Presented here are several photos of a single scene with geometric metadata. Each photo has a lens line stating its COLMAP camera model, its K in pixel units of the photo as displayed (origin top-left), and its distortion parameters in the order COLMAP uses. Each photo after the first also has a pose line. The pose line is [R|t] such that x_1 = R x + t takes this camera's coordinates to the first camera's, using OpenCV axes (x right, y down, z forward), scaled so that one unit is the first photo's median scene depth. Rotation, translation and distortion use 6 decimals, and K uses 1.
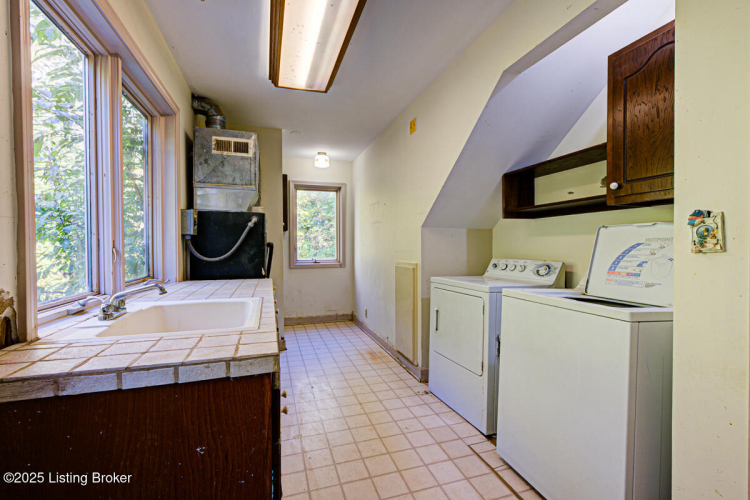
lens RADIAL K [[334.5, 0, 375.5], [0, 334.5, 249.7], [0, 0, 1]] dist [0.000342, 0.001369]
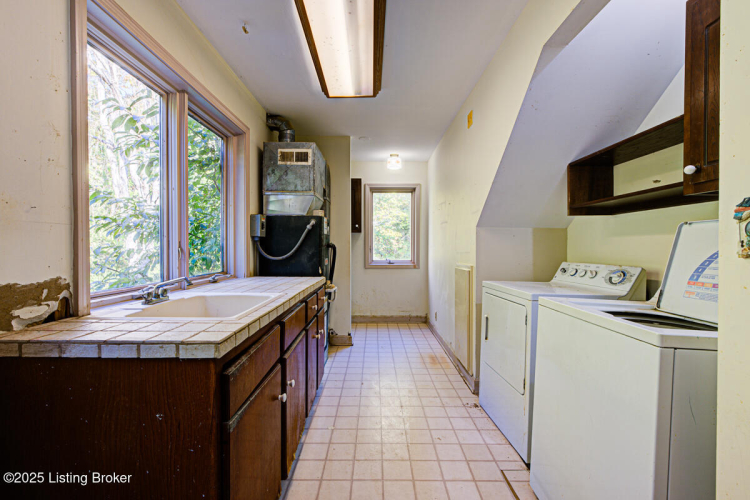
lens RADIAL K [[334.5, 0, 374.3], [0, 334.5, 249.4], [0, 0, 1]] dist [0.000342, 0.001369]
pose [[0.950139, 0.006901, -0.311751, 0.178588], [-0.008132, 0.999963, -0.002651, -0.000106], [0.311721, 0.005054, 0.950160, 0.031412]]
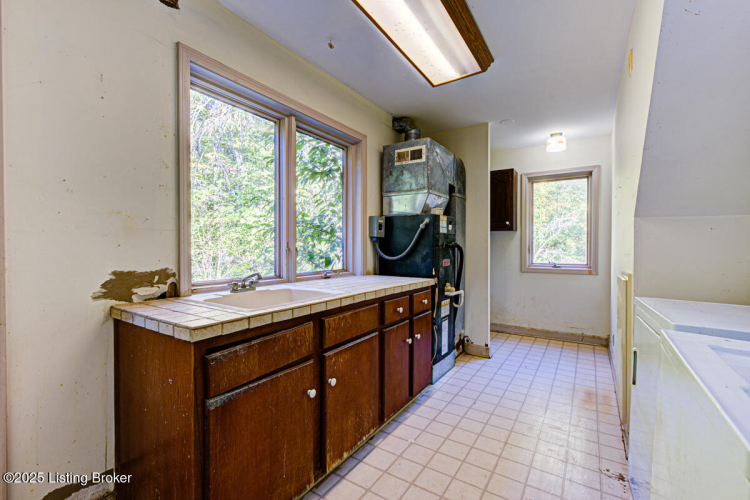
lens RADIAL K [[334.5, 0, 373.4], [0, 334.5, 248.9], [0, 0, 1]] dist [0.000342, 0.001369]
pose [[0.618371, 0.008145, -0.785844, 0.376355], [-0.012496, 0.999922, 0.000530, -0.001785], [0.785787, 0.009492, 0.618425, 0.242999]]
